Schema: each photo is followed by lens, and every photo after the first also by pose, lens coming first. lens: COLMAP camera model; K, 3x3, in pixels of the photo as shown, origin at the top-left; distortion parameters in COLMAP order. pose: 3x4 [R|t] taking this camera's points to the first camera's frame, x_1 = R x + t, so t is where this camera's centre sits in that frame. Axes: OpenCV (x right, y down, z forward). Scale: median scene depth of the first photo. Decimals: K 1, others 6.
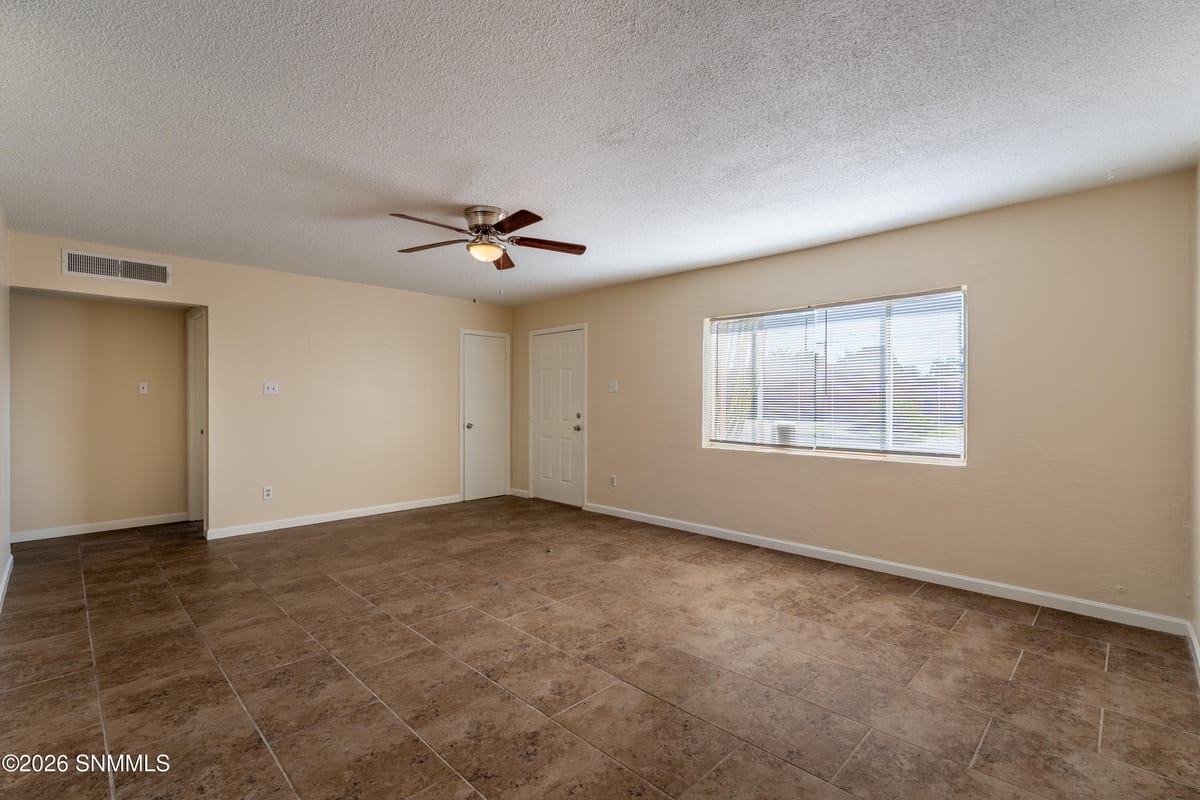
lens RADIAL K [[537.0, 0, 600.0], [0, 537.0, 400.0], [0, 0, 1]] dist [-0.003438, 0.000027]
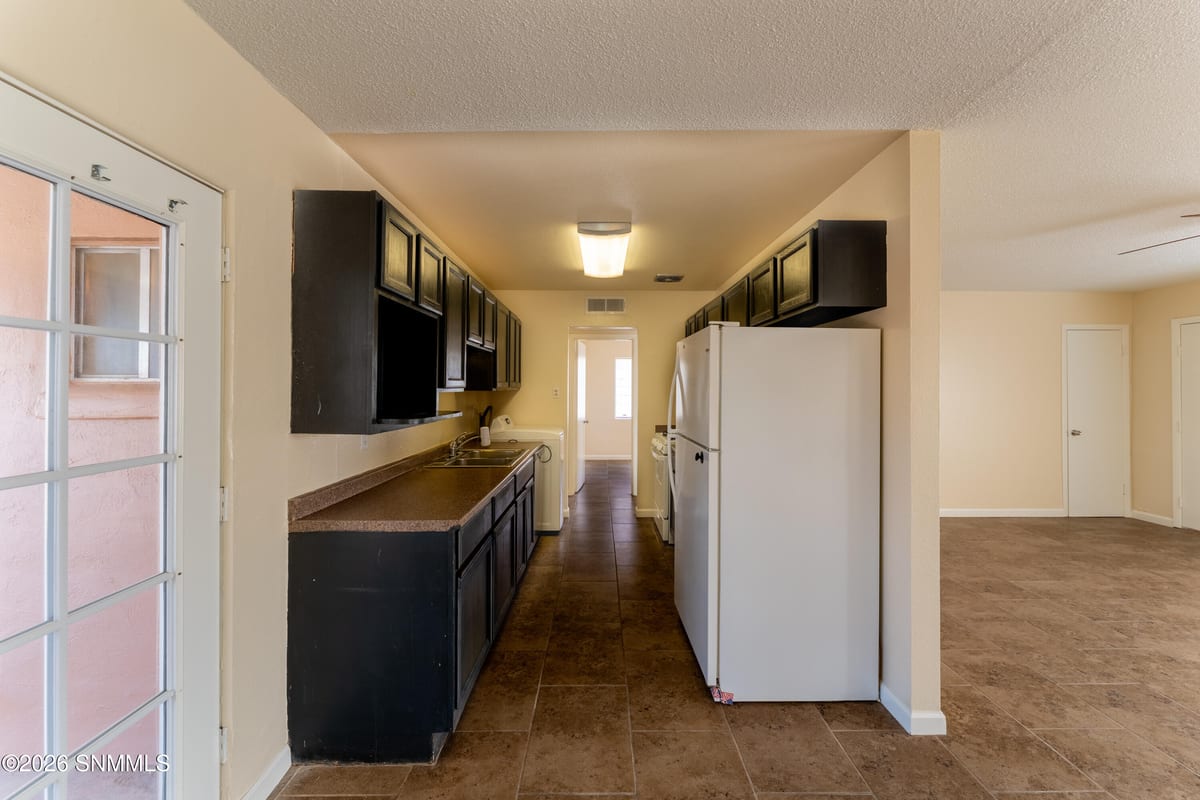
lens RADIAL K [[487.2, 0, 602.0], [0, 487.2, 384.0], [0, 0, 1]] dist [-0.000360, -0.000085]
pose [[0.709243, -0.006258, -0.704937, -0.418491], [-0.000905, 0.999952, -0.009787, -0.043824], [0.704964, 0.007579, 0.709203, -0.224740]]
